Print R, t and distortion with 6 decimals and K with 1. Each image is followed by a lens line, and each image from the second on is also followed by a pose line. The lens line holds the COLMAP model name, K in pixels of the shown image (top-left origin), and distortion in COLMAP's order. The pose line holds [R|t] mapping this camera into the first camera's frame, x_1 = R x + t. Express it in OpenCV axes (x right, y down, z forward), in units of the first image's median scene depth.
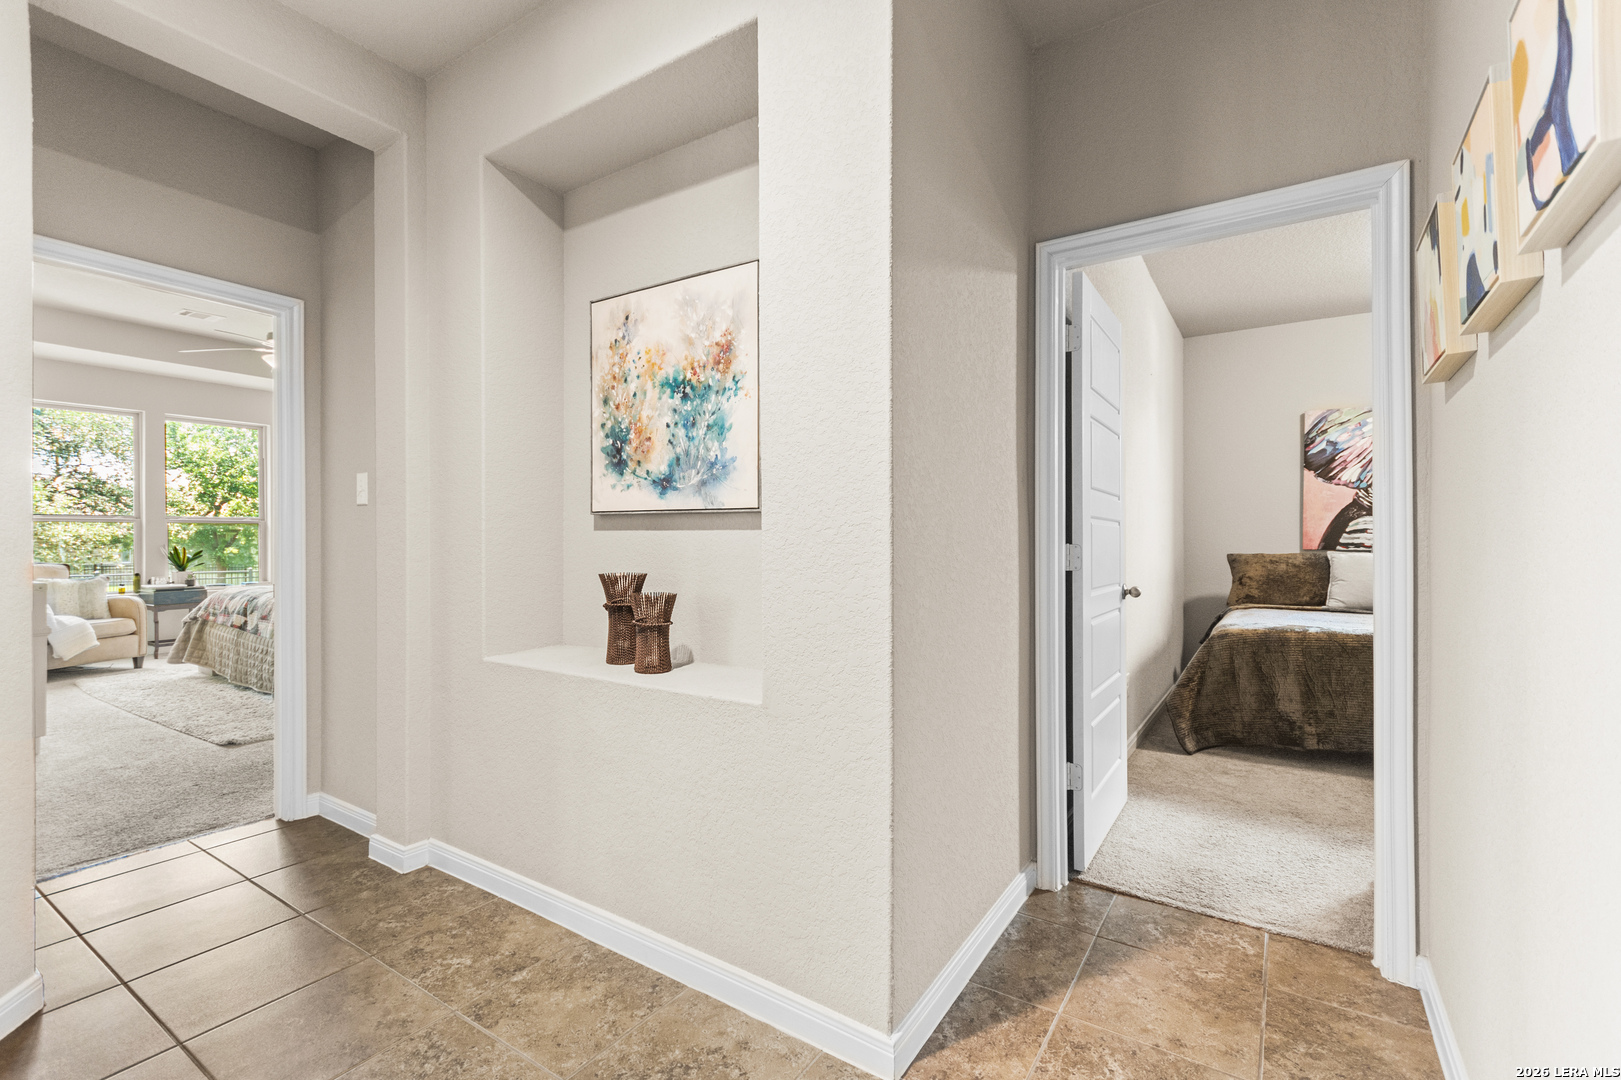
lens RADIAL K [[721.5, 0, 804.2], [0, 721.5, 543.4], [0, 0, 1]] dist [0.001513, -0.000119]
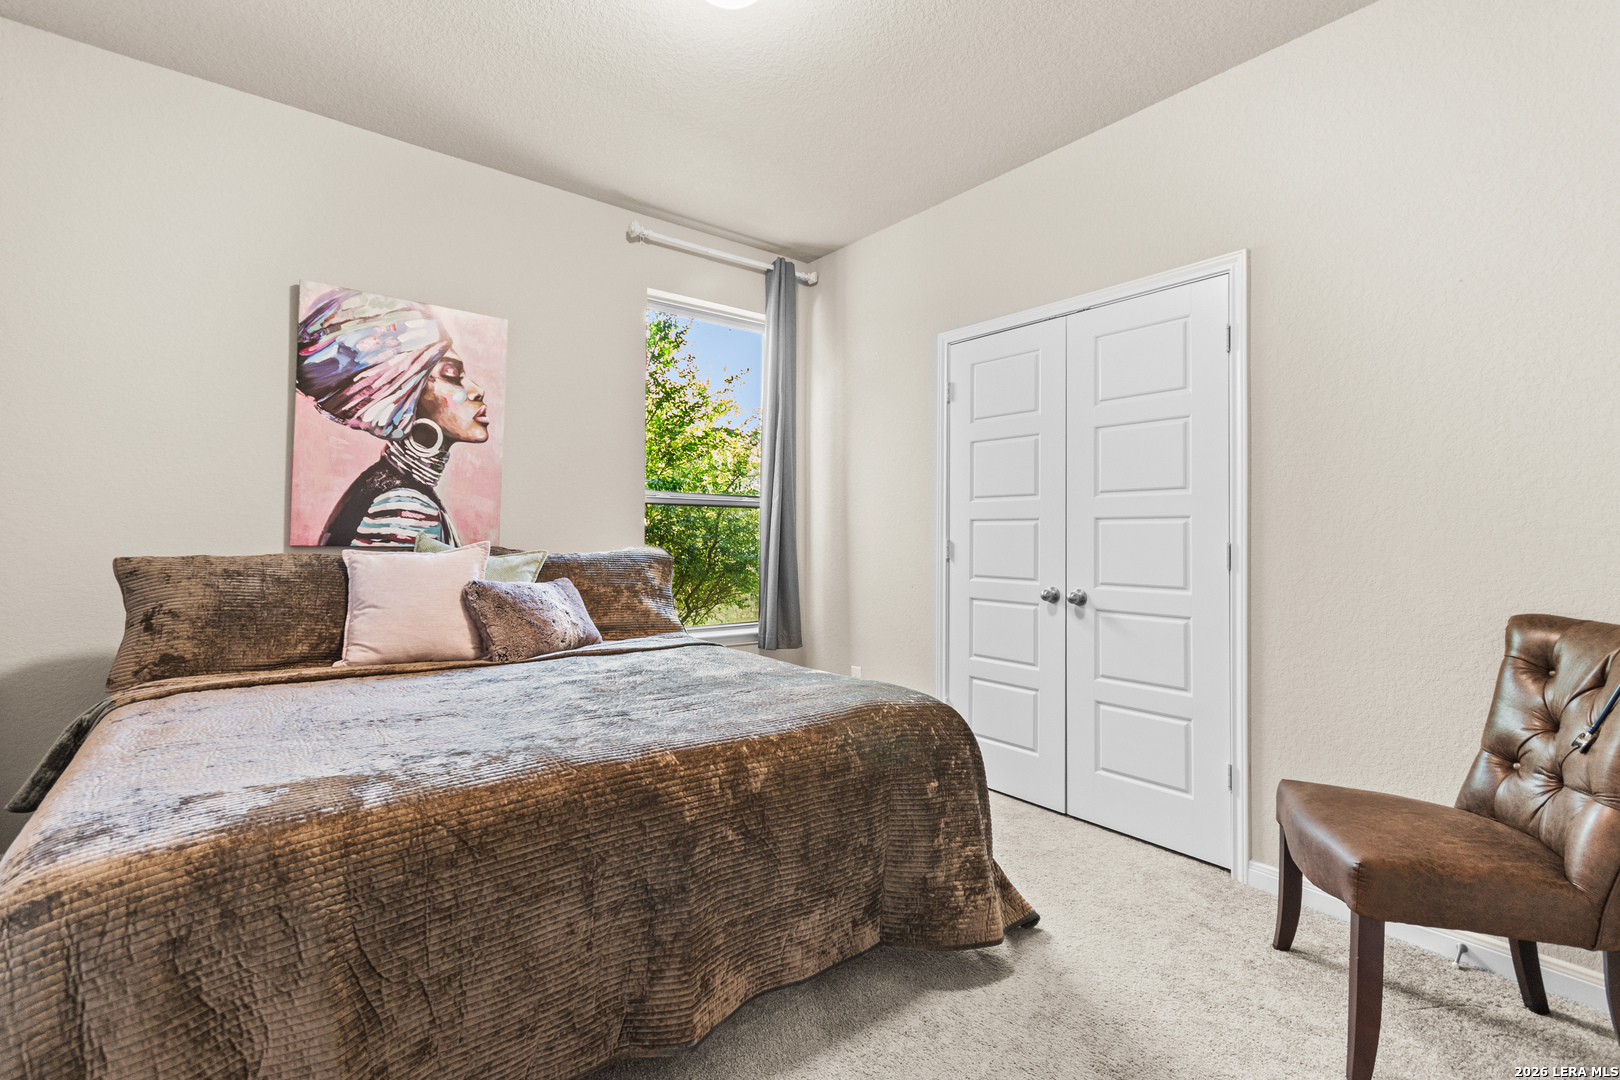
lens RADIAL K [[744.2, 0, 808.2], [0, 744.2, 523.2], [0, 0, 1]] dist [0.001615, -0.000435]
pose [[0.314208, 0.020822, 0.949126, 0.311289], [-0.008210, 0.999782, -0.019216, -0.000572], [-0.949319, -0.001755, 0.314310, 0.497114]]
